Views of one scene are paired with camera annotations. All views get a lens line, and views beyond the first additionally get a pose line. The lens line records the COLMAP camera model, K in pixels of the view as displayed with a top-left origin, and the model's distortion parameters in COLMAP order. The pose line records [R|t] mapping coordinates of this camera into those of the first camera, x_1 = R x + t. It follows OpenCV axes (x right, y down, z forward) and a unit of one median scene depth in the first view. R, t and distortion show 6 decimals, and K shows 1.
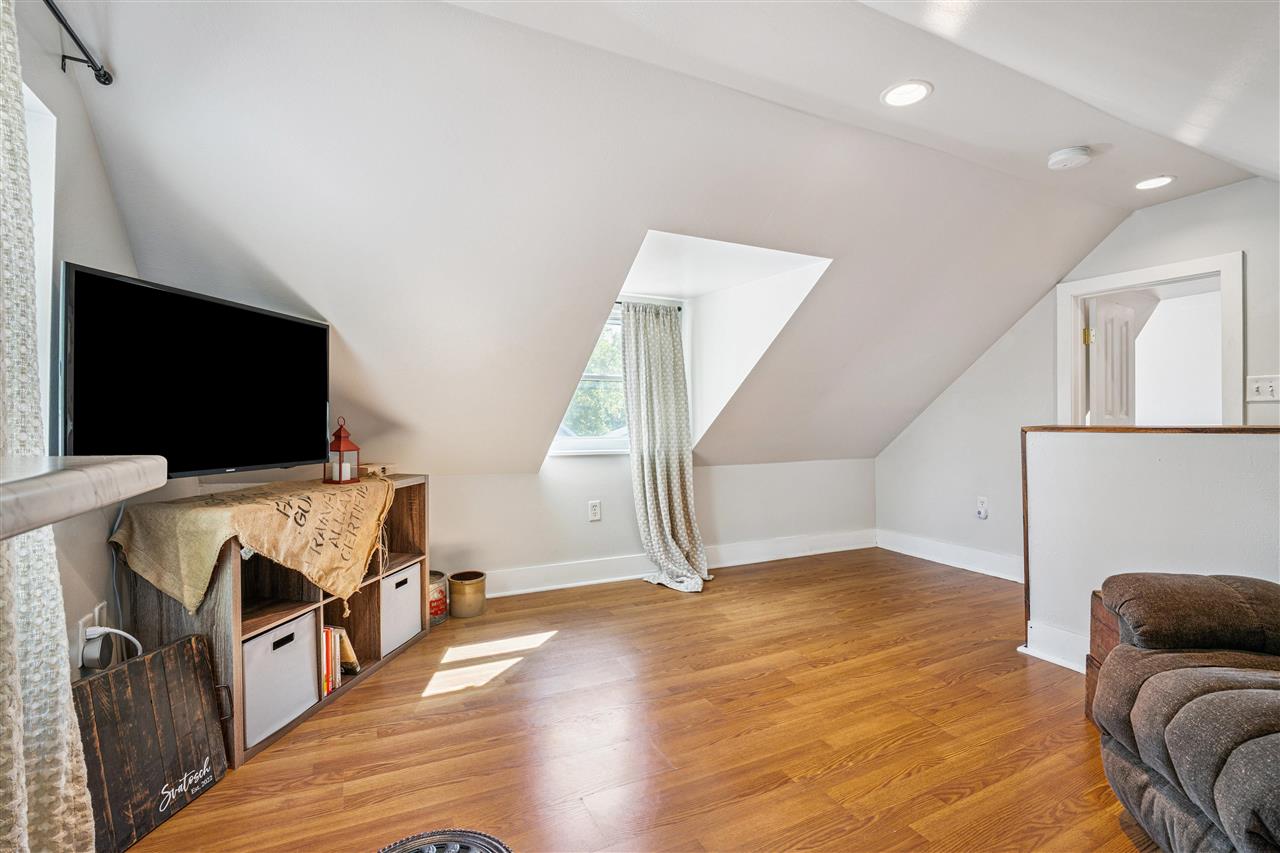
lens RADIAL K [[601.8, 0, 638.0], [0, 601.8, 422.4], [0, 0, 1]] dist [-0.031985, 0.002062]
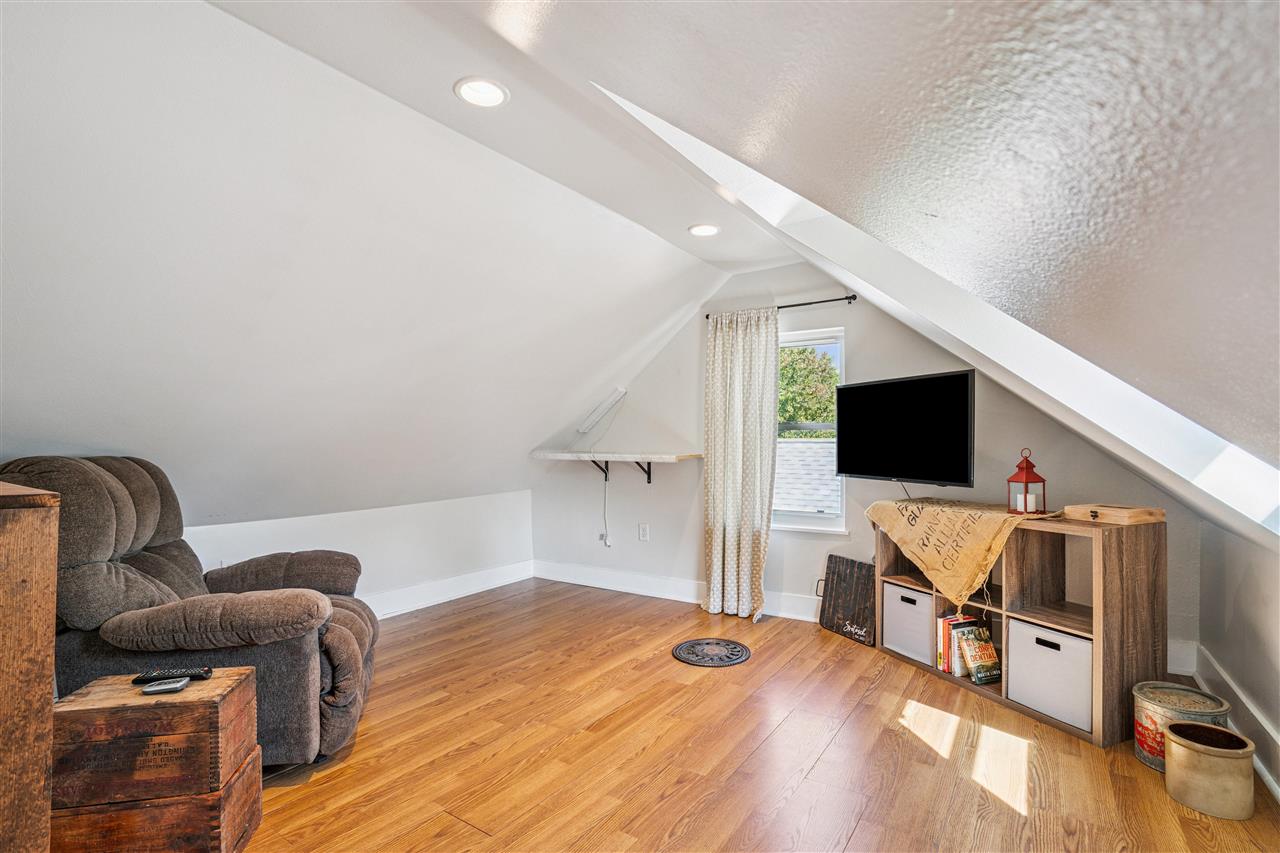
lens RADIAL K [[601.8, 0, 640.2], [0, 601.8, 427.3], [0, 0, 1]] dist [-0.031985, 0.002062]
pose [[-0.870980, -0.010539, -0.491205, 0.676989], [-0.000416, 0.999785, -0.020714, -0.028350], [0.491318, -0.017837, -0.870798, 1.864099]]
